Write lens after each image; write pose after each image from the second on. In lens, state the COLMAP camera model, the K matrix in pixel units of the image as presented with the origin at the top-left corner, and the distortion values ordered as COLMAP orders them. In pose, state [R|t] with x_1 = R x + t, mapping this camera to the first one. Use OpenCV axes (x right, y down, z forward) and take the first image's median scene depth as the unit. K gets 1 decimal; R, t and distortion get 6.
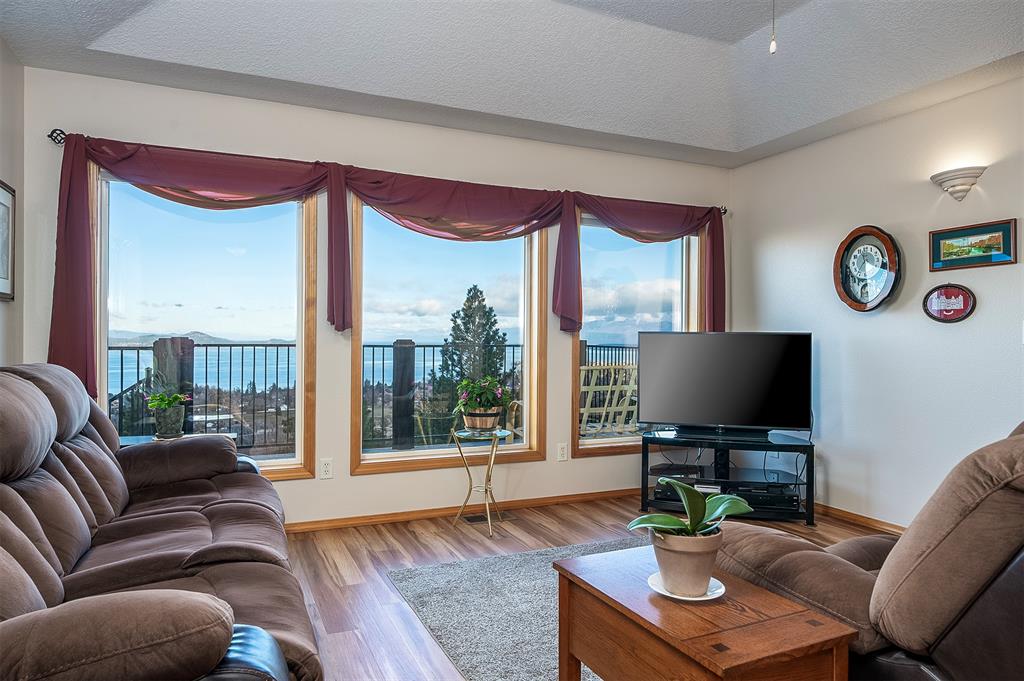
lens RADIAL K [[662.8, 0, 510.6], [0, 662.8, 338.0], [0, 0, 1]] dist [0.002356, -0.000409]
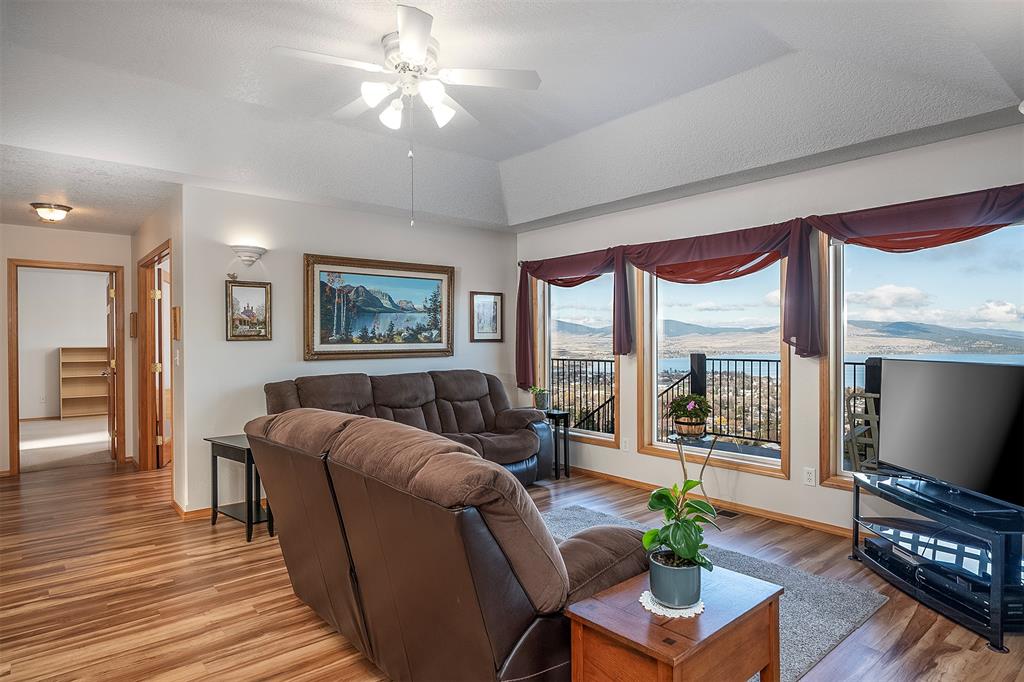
lens RADIAL K [[578.2, 0, 509.7], [0, 578.2, 340.2], [0, 0, 1]] dist [-0.005147, -0.000097]
pose [[0.280328, -0.008072, -0.959870, 0.859587], [0.003763, 0.999966, -0.007311, -0.032861], [0.959897, -0.001562, 0.280349, 0.342288]]
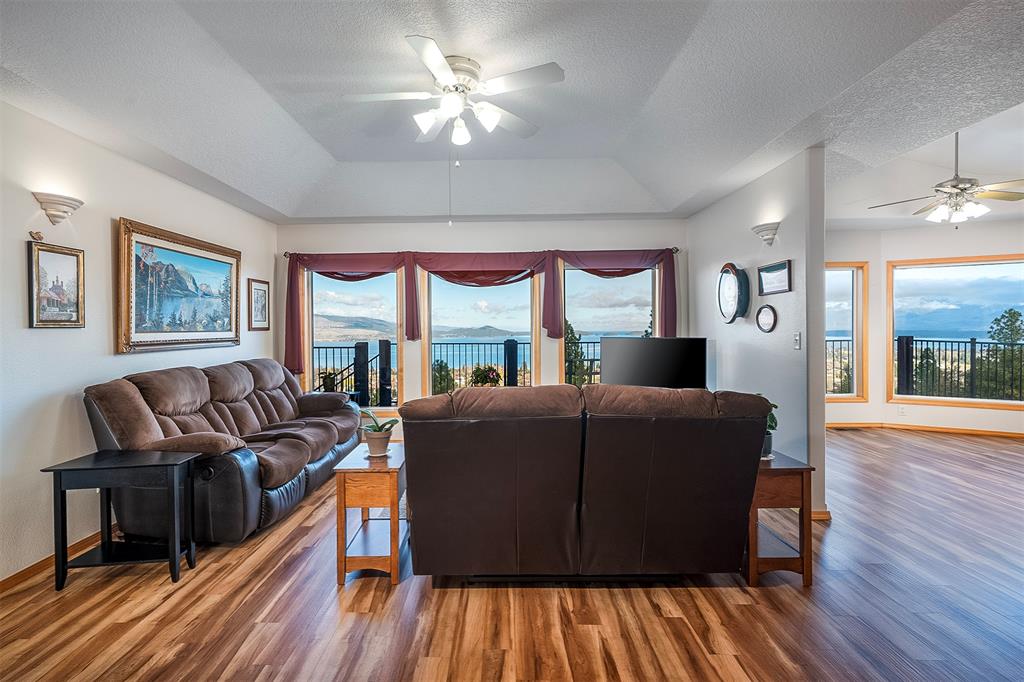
lens RADIAL K [[502.9, 0, 486.8], [0, 502.9, 331.2], [0, 0, 1]] dist [0.002498, -0.000113]
pose [[0.901742, -0.012108, -0.432105, 0.501714], [0.013804, 0.999904, 0.000788, -0.030292], [0.432054, -0.006675, 0.901823, -0.180590]]
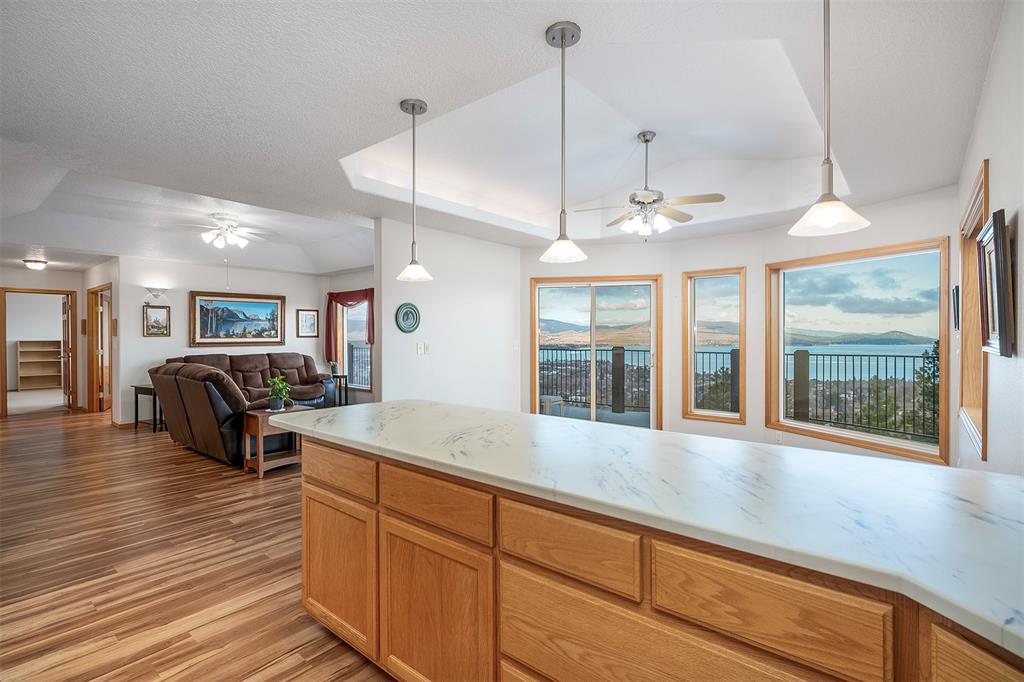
lens RADIAL K [[484.0, 0, 509.7], [0, 484.0, 337.4], [0, 0, 1]] dist [-0.002355, -0.000818]
pose [[0.442167, -0.003981, -0.896924, 1.787151], [0.002493, 0.999992, -0.003210, -0.029958], [0.896929, -0.000817, 0.442174, 0.542901]]
